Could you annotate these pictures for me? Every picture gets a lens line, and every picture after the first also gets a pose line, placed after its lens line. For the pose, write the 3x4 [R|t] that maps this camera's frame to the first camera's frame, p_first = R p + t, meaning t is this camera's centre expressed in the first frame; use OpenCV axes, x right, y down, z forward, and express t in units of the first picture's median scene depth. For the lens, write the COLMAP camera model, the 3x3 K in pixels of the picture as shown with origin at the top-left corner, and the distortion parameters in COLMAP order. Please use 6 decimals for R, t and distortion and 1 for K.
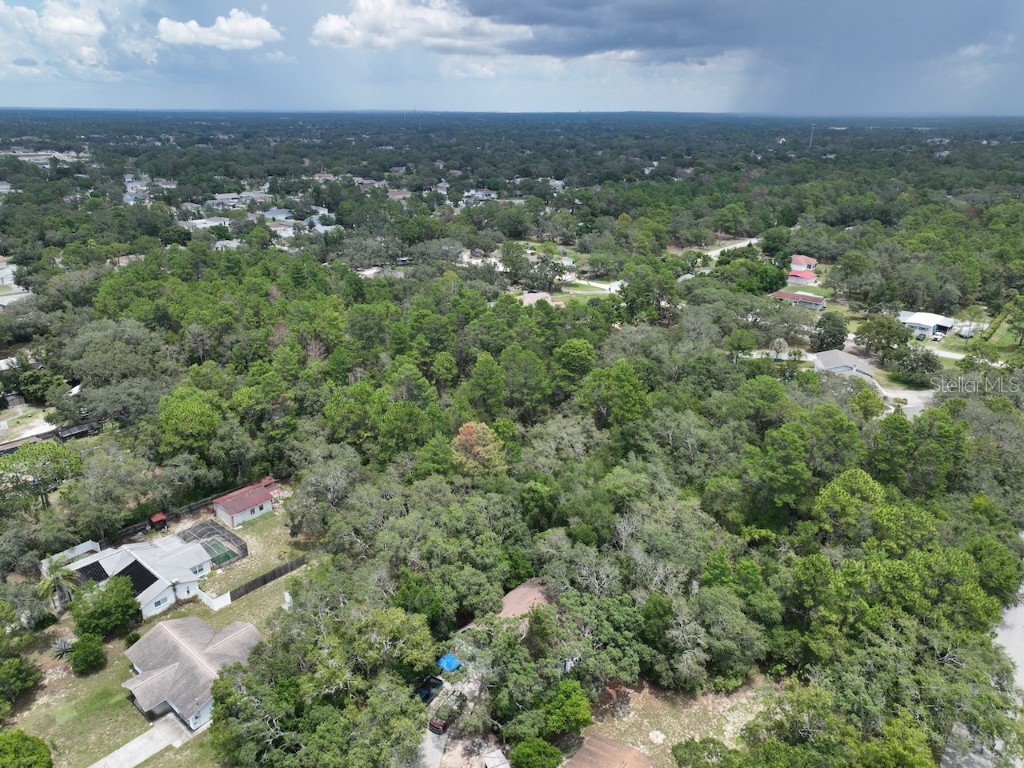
lens RADIAL K [[712.5, 0, 511.3], [0, 712.5, 382.6], [0, 0, 1]] dist [-0.000280, 0.016625]
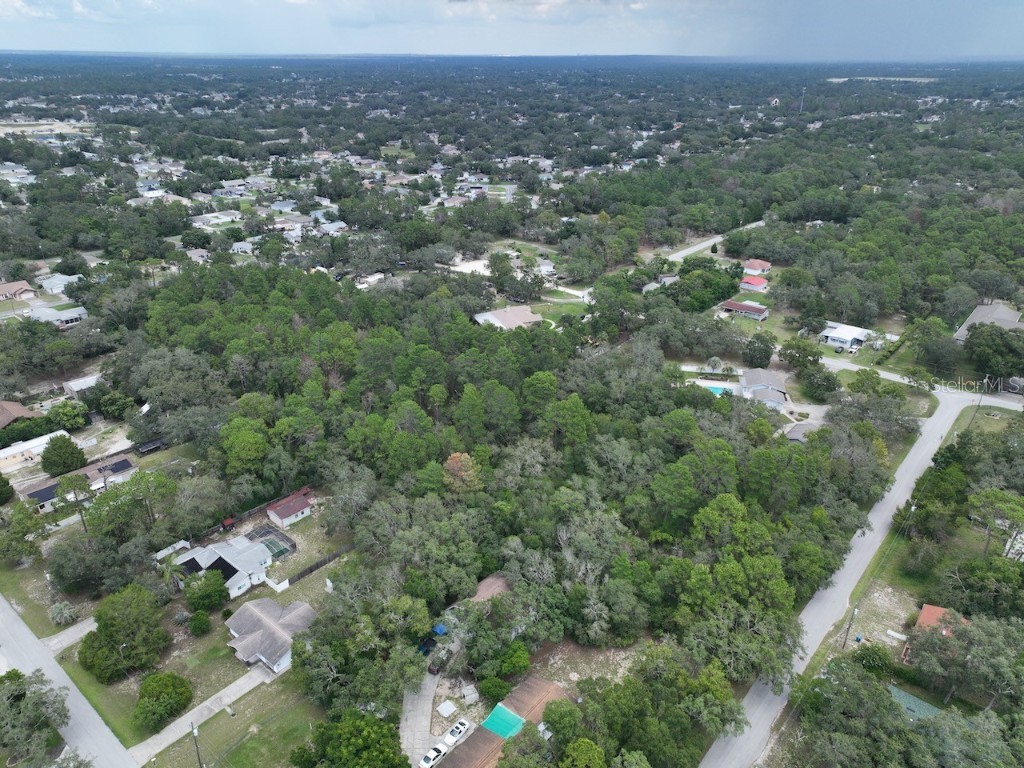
lens RADIAL K [[712.5, 0, 511.8], [0, 712.5, 383.5], [0, 0, 1]] dist [-0.000280, 0.016625]
pose [[0.999991, -0.001700, 0.003872, 0.035369], [0.001418, 0.997427, 0.071675, -0.142370], [-0.003984, -0.071669, 0.997421, -0.285069]]
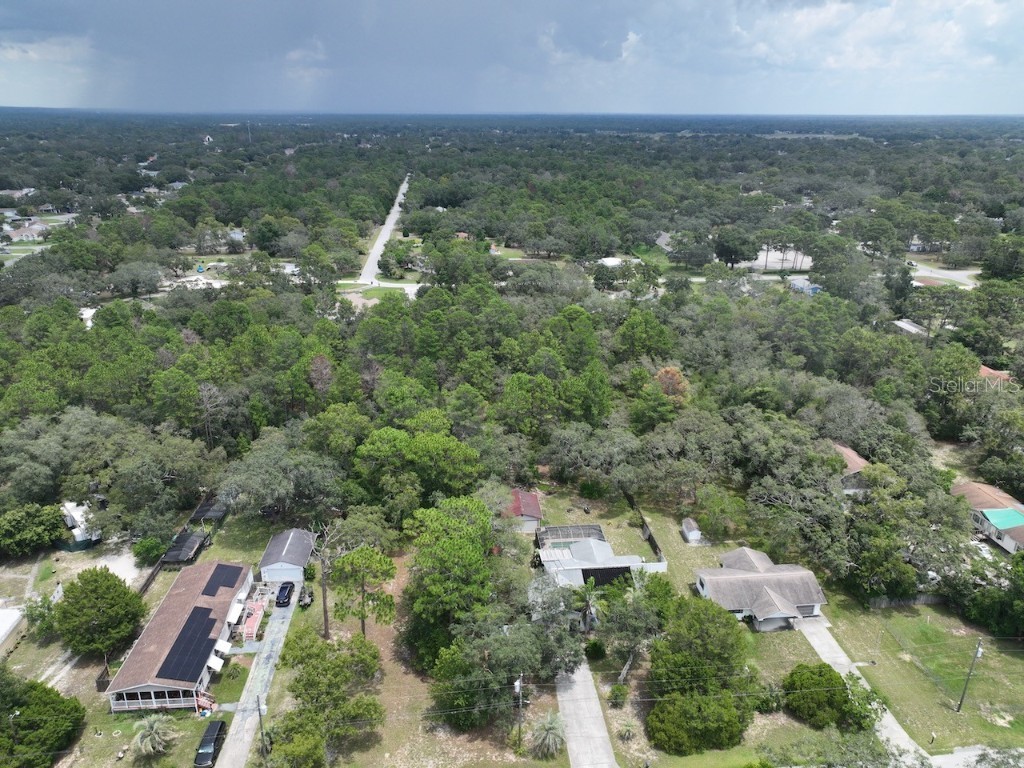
lens RADIAL K [[712.5, 0, 515.9], [0, 712.5, 376.0], [0, 0, 1]] dist [-0.000280, 0.016625]
pose [[0.693957, -0.250346, 0.675093, -0.871130], [0.253257, 0.962562, 0.096615, -0.091847], [-0.674007, 0.103925, 0.731379, 0.232475]]
